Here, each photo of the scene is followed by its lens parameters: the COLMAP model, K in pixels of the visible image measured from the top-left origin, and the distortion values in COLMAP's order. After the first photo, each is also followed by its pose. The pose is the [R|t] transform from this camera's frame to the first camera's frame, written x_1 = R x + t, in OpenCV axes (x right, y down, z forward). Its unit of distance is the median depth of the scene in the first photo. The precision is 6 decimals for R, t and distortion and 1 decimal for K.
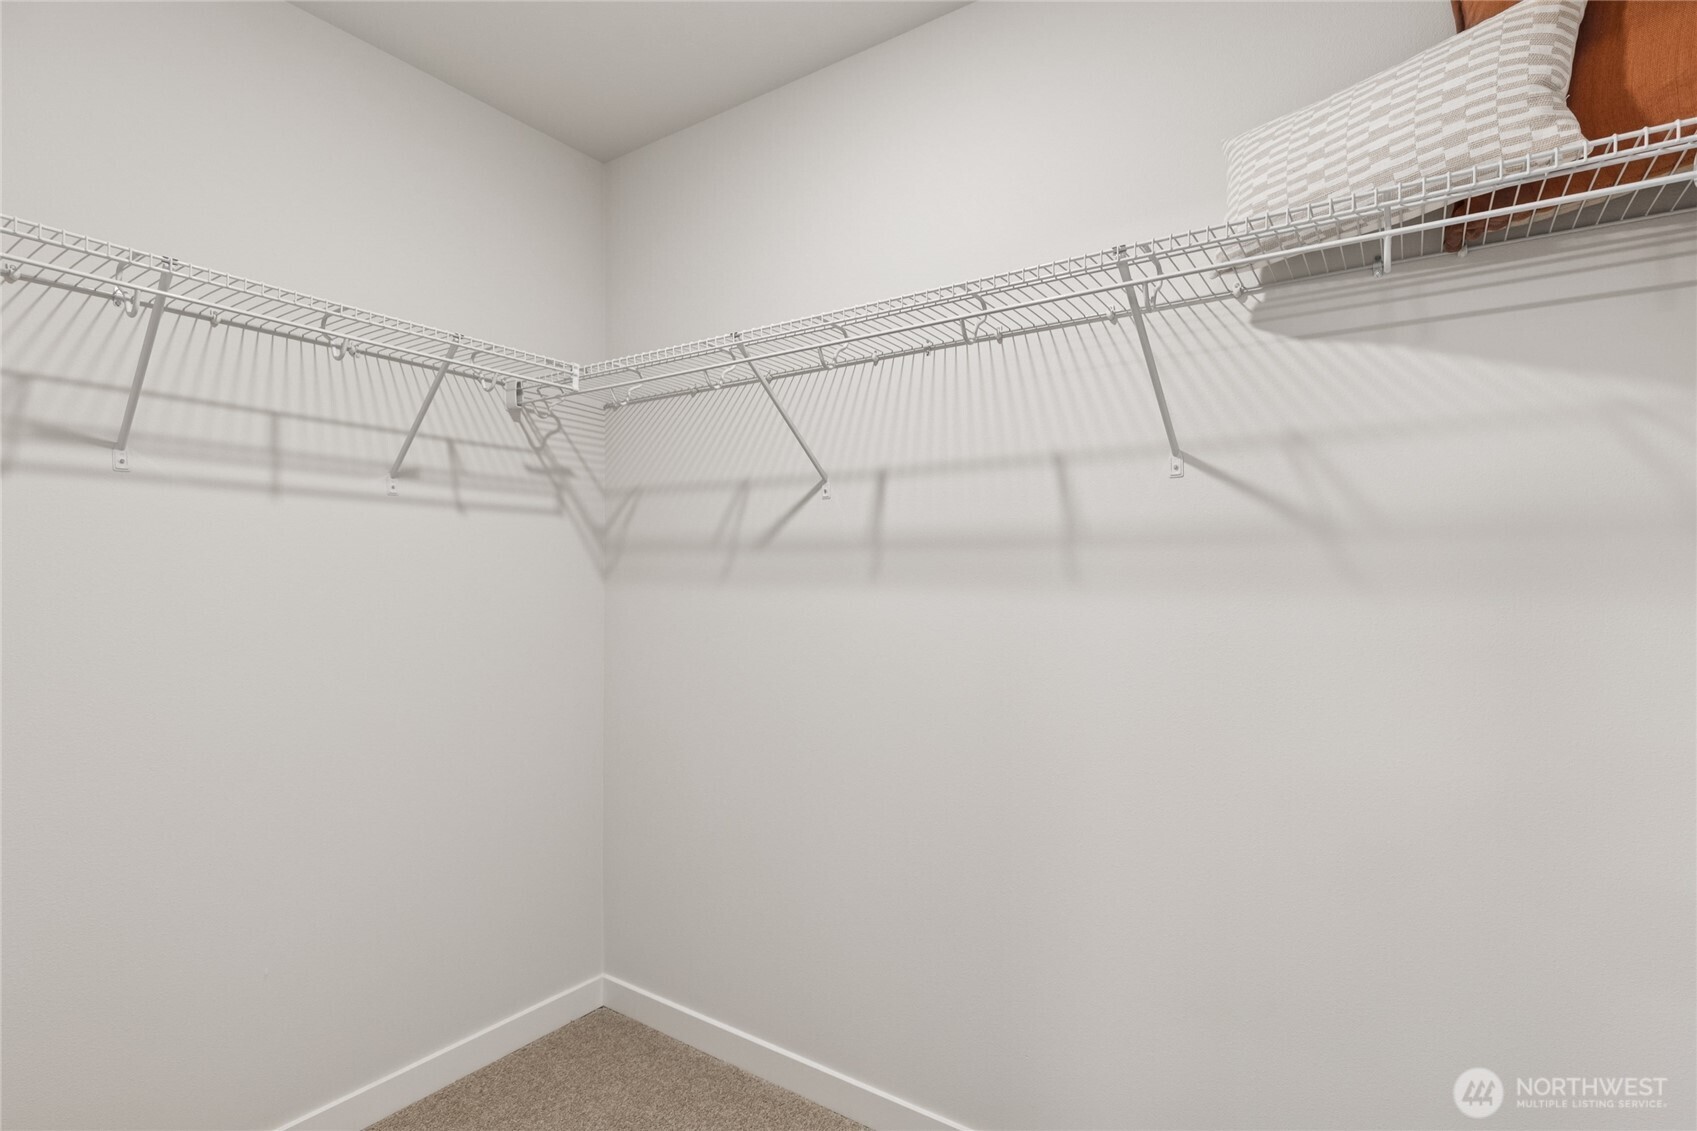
lens RADIAL K [[827.6, 0, 845.4], [0, 827.6, 574.6], [0, 0, 1]] dist [-0.000438, -0.000273]
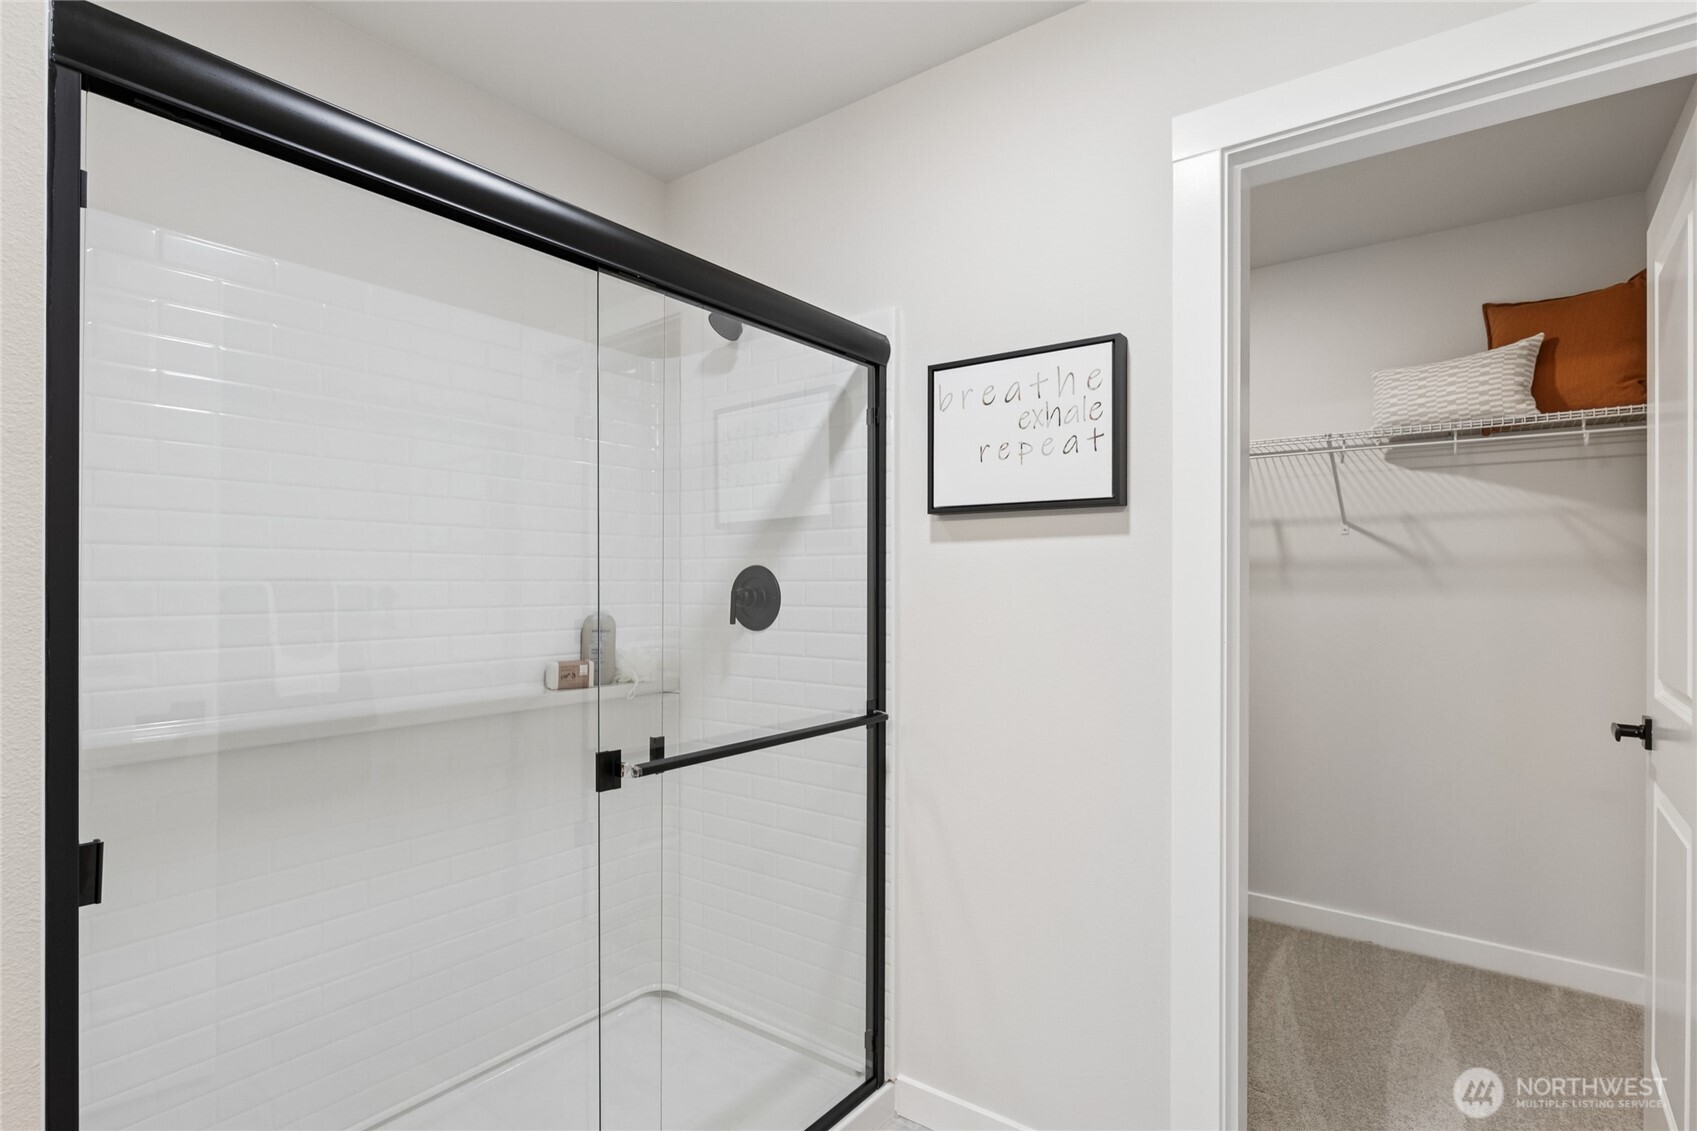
lens RADIAL K [[827.6, 0, 851.9], [0, 827.6, 563.5], [0, 0, 1]] dist [-0.000438, -0.000273]
pose [[0.998955, 0.004718, -0.045462, -0.755434], [-0.005715, 0.999746, -0.021814, 0.000970], [0.045348, 0.022051, 0.998728, -1.128221]]
